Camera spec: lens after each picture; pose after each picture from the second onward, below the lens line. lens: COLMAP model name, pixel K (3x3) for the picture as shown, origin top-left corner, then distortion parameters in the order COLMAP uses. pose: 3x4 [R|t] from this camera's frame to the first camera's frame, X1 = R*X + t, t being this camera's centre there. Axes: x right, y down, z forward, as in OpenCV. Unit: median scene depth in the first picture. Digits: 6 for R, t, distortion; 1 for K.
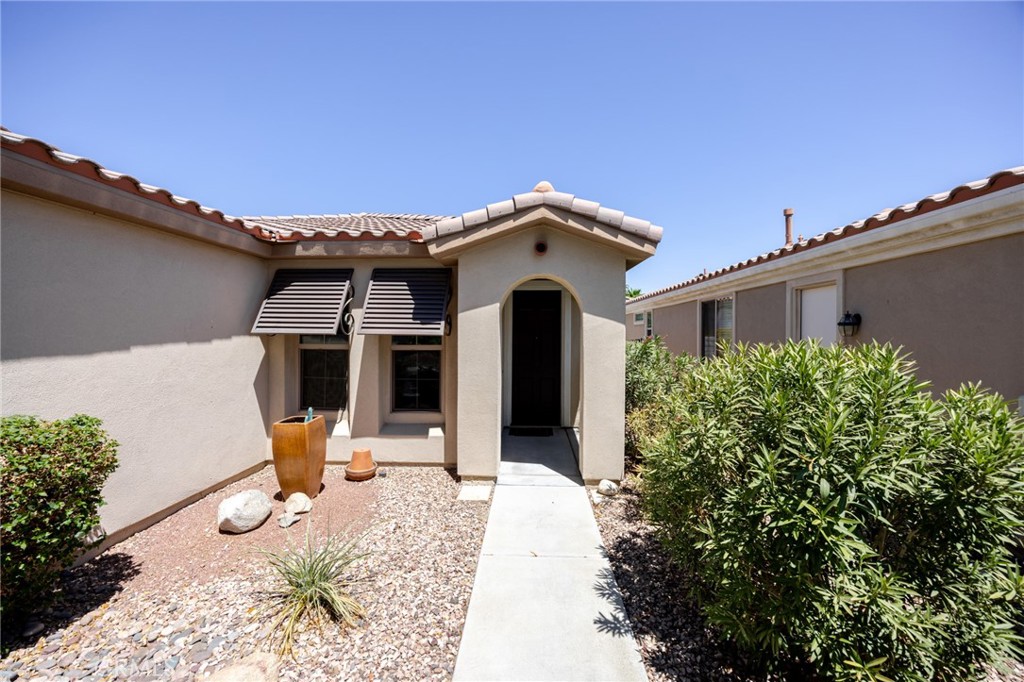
lens RADIAL K [[385.9, 0, 512.7], [0, 385.9, 327.7], [0, 0, 1]] dist [-0.000077, 0.000043]
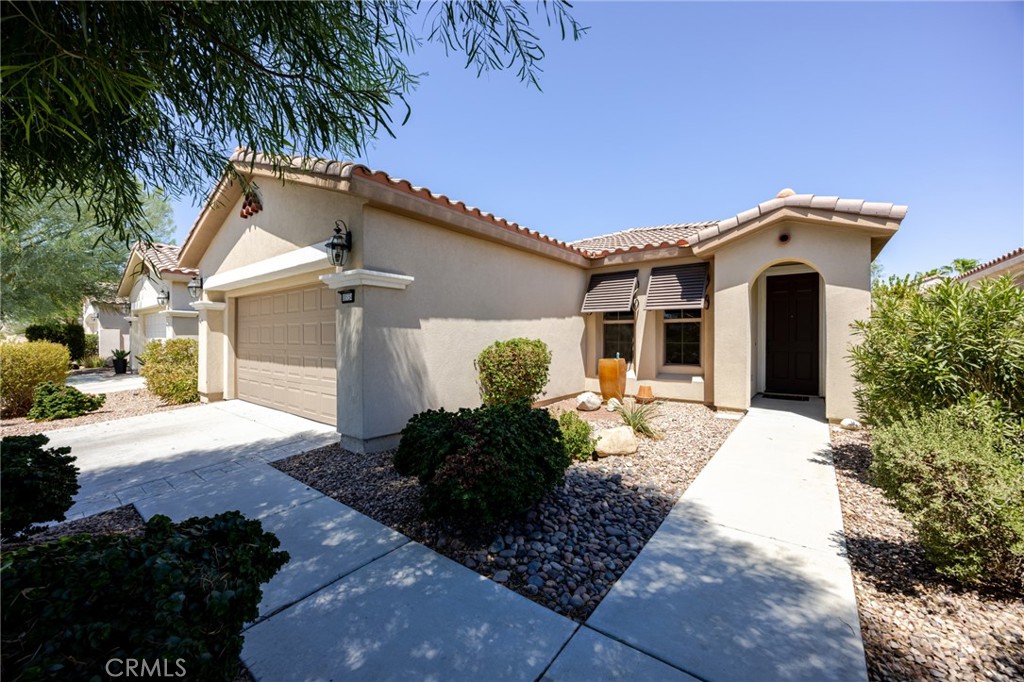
lens RADIAL K [[387.2, 0, 509.8], [0, 387.2, 336.8], [0, 0, 1]] dist [-0.002312, 0.000277]
pose [[0.810021, -0.001911, -0.586397, 0.081658], [0.004992, 0.999981, 0.003637, 0.114205], [0.586379, -0.005873, 0.810016, -0.591170]]
